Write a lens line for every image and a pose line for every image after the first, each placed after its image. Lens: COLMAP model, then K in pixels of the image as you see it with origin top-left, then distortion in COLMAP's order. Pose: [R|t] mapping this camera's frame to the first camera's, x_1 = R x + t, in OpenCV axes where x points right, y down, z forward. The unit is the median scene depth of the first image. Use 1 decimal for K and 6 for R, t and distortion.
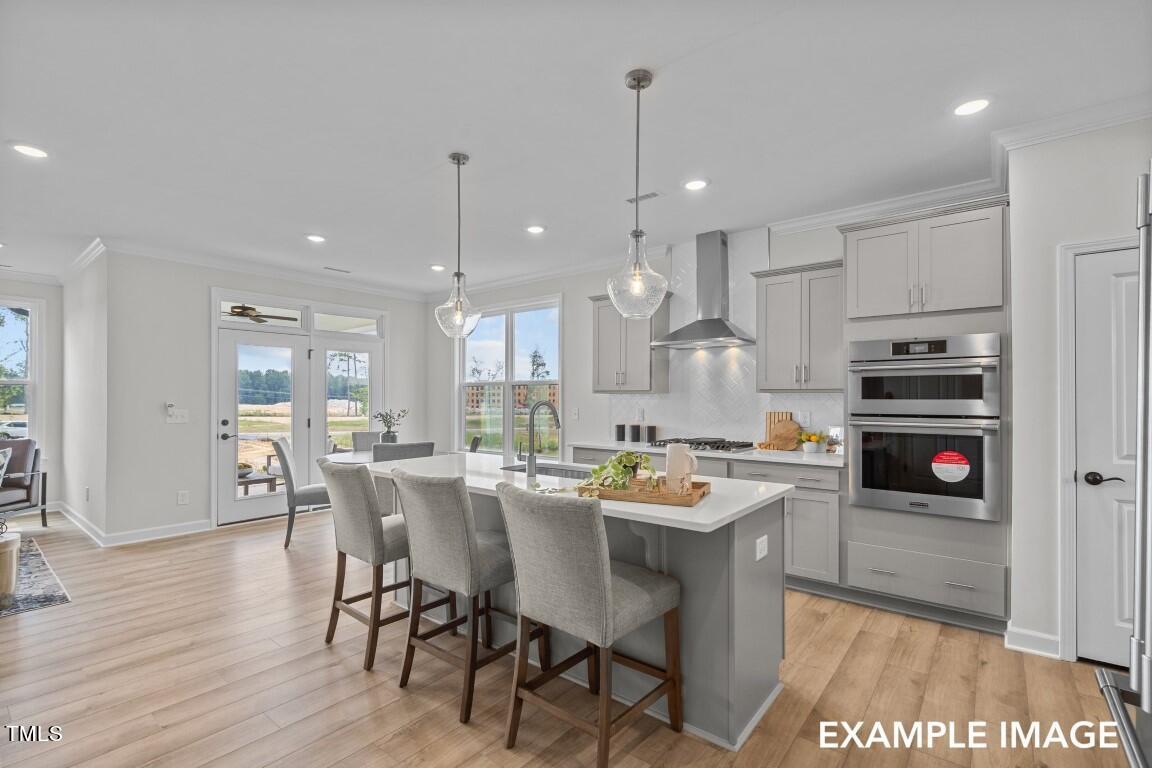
lens RADIAL K [[527.2, 0, 576.1], [0, 527.2, 392.4], [0, 0, 1]] dist [0.001455, 0.001416]
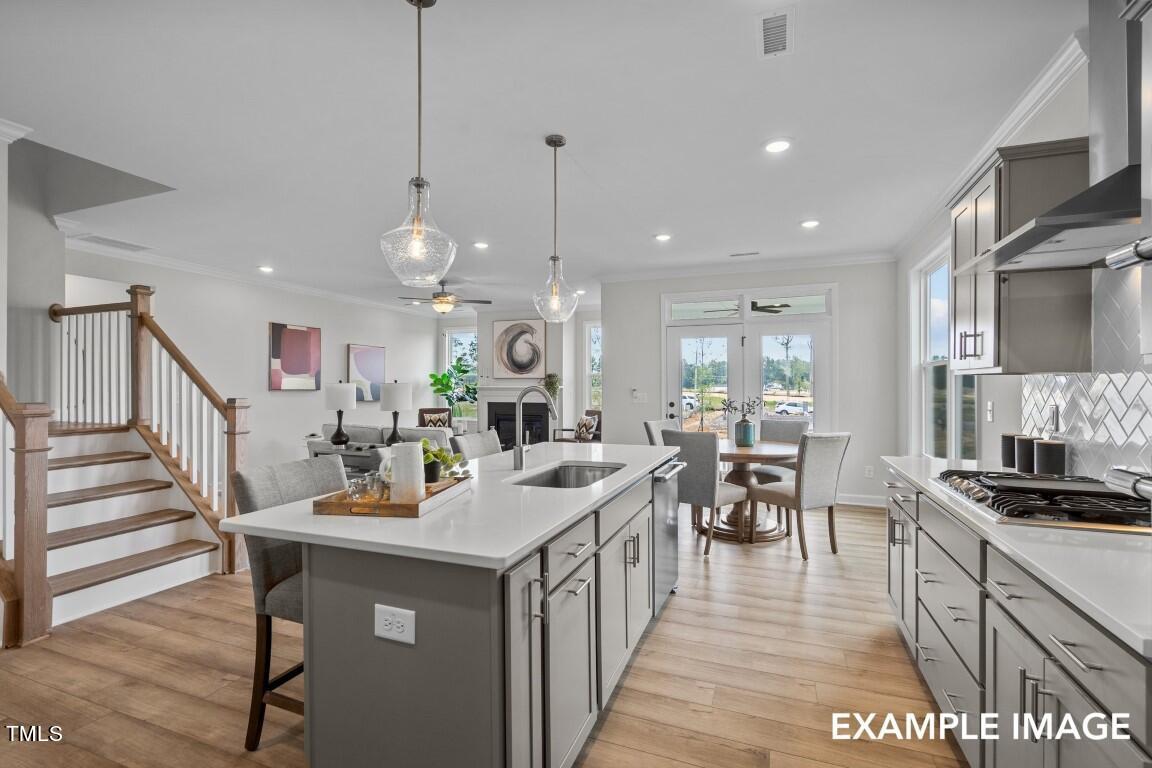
lens RADIAL K [[527.2, 0, 574.3], [0, 527.2, 383.5], [0, 0, 1]] dist [0.001455, 0.001416]
pose [[0.298159, -0.004940, -0.954503, 0.424248], [0.009627, 0.999951, -0.002169, 0.009458], [0.954468, -0.008542, 0.298192, 0.425286]]
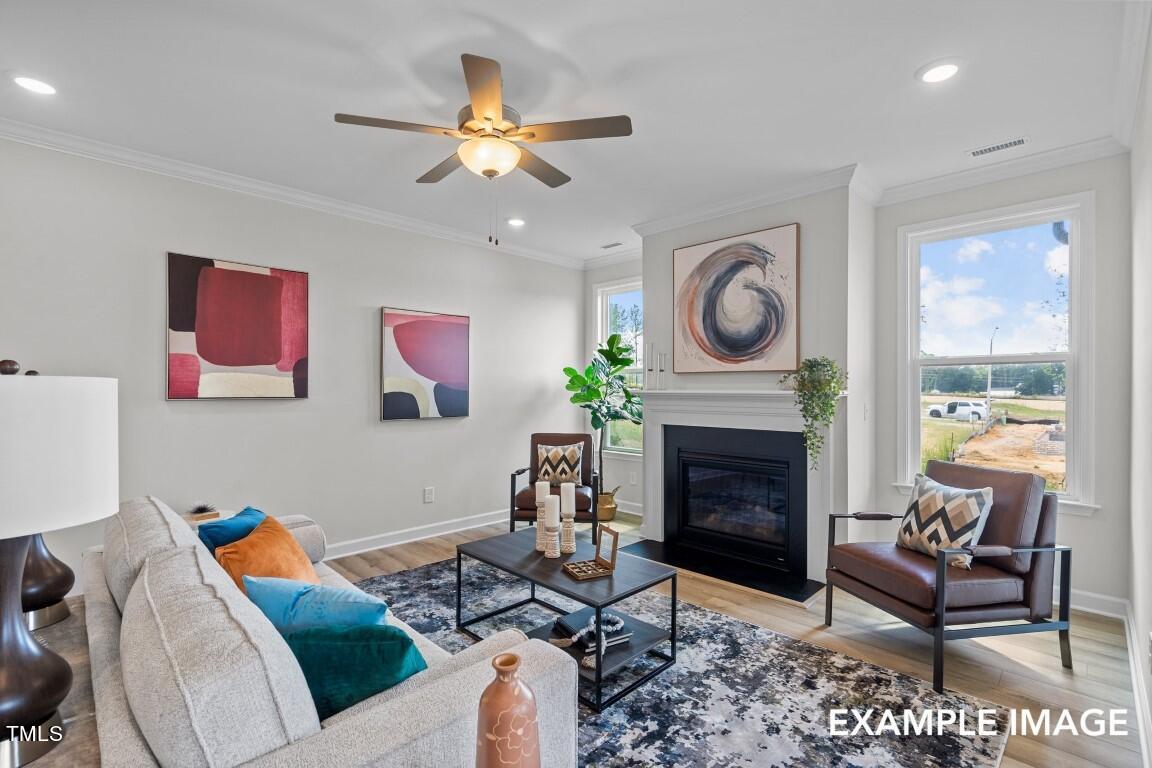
lens RADIAL K [[527.2, 0, 578.0], [0, 527.2, 387.0], [0, 0, 1]] dist [0.001455, 0.001416]
pose [[-0.105205, -0.004045, -0.994442, -0.504408], [0.008306, 0.999953, -0.004946, 0.009253], [0.994416, -0.008780, -0.105166, 0.628108]]
